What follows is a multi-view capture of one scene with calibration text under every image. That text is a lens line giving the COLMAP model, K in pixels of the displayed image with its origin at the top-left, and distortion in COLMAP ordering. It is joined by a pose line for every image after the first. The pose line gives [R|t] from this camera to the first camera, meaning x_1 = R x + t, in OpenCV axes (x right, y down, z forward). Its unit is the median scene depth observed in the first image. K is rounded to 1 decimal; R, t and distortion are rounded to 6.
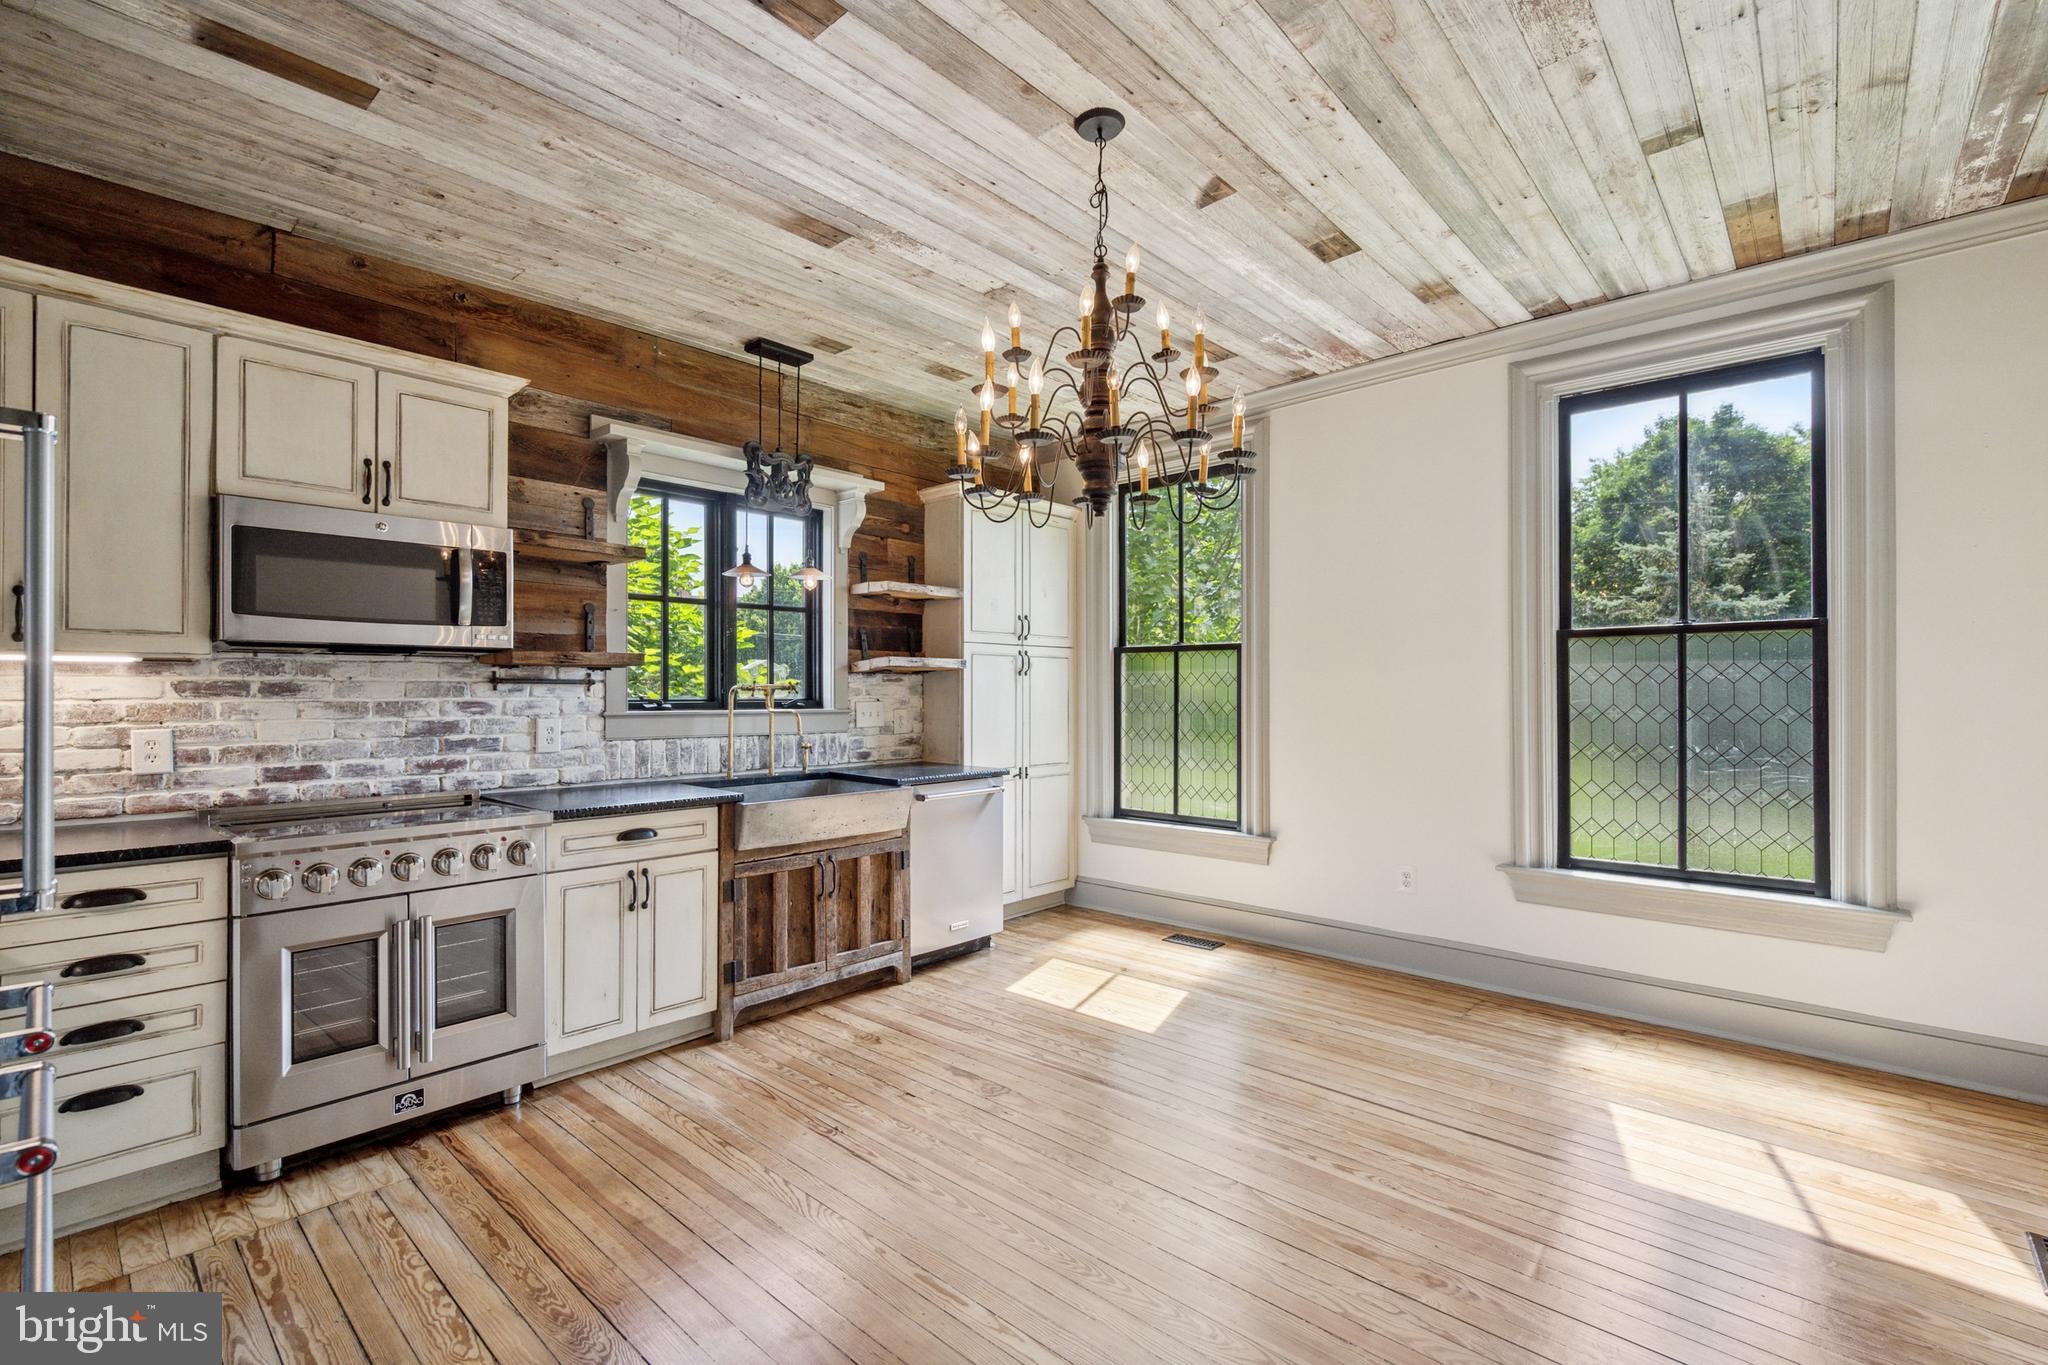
lens RADIAL K [[944.7, 0, 1066.7], [0, 944.7, 686.0], [0, 0, 1]] dist [0.000419, 0.000109]
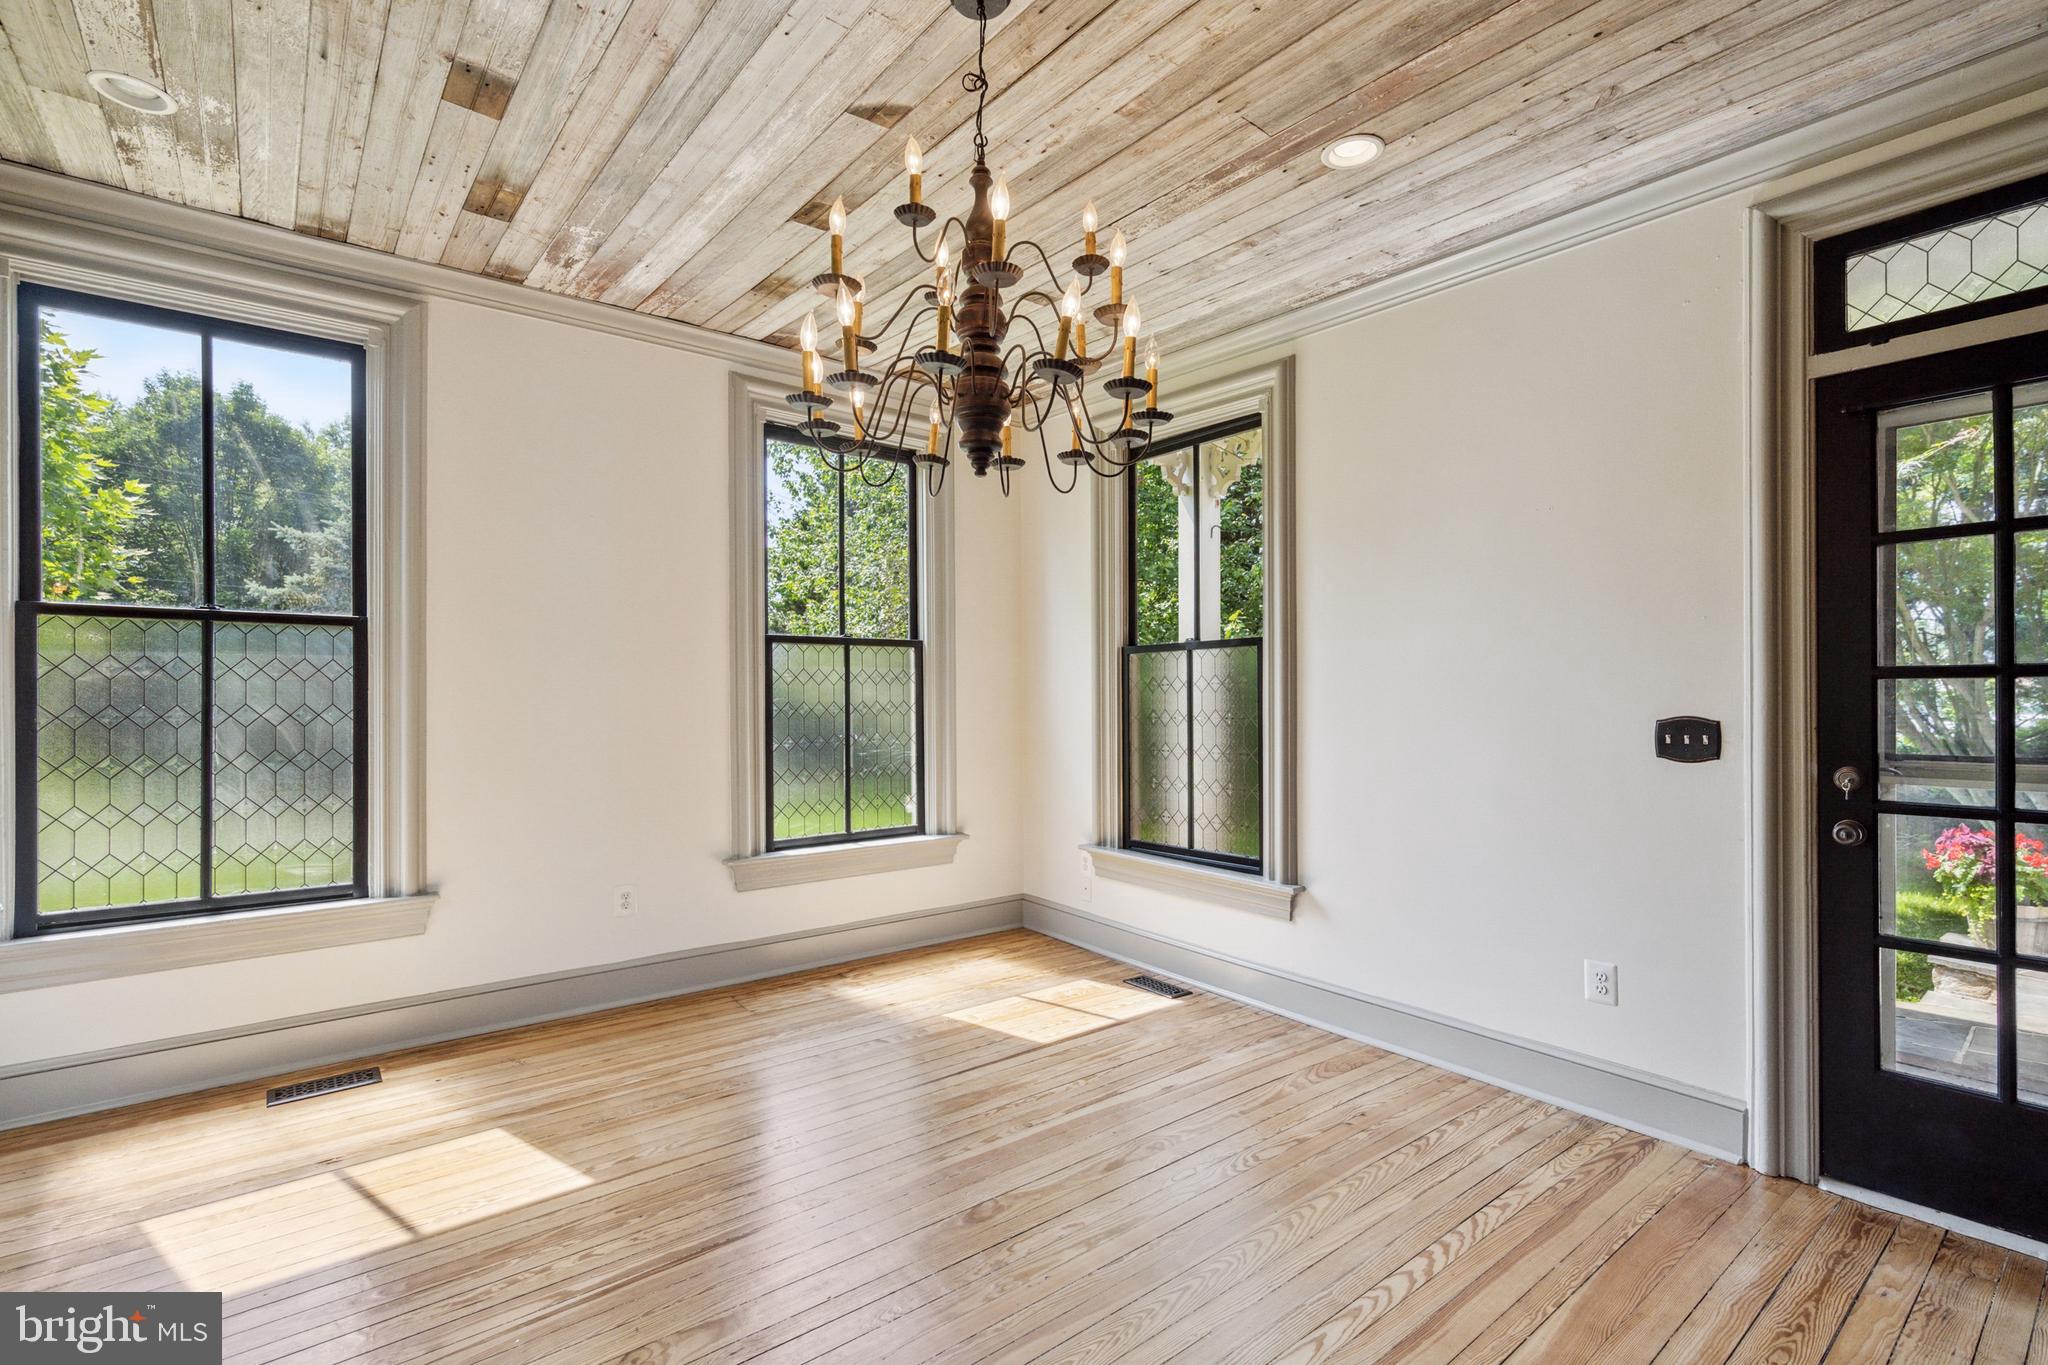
lens RADIAL K [[944.7, 0, 1004.1], [0, 944.7, 693.5], [0, 0, 1]] dist [0.000419, 0.000109]
pose [[0.159330, 0.000566, 0.987225, -0.504950], [-0.005026, 0.999987, 0.000237, 0.007724], [-0.987213, -0.004999, 0.159331, 0.550947]]
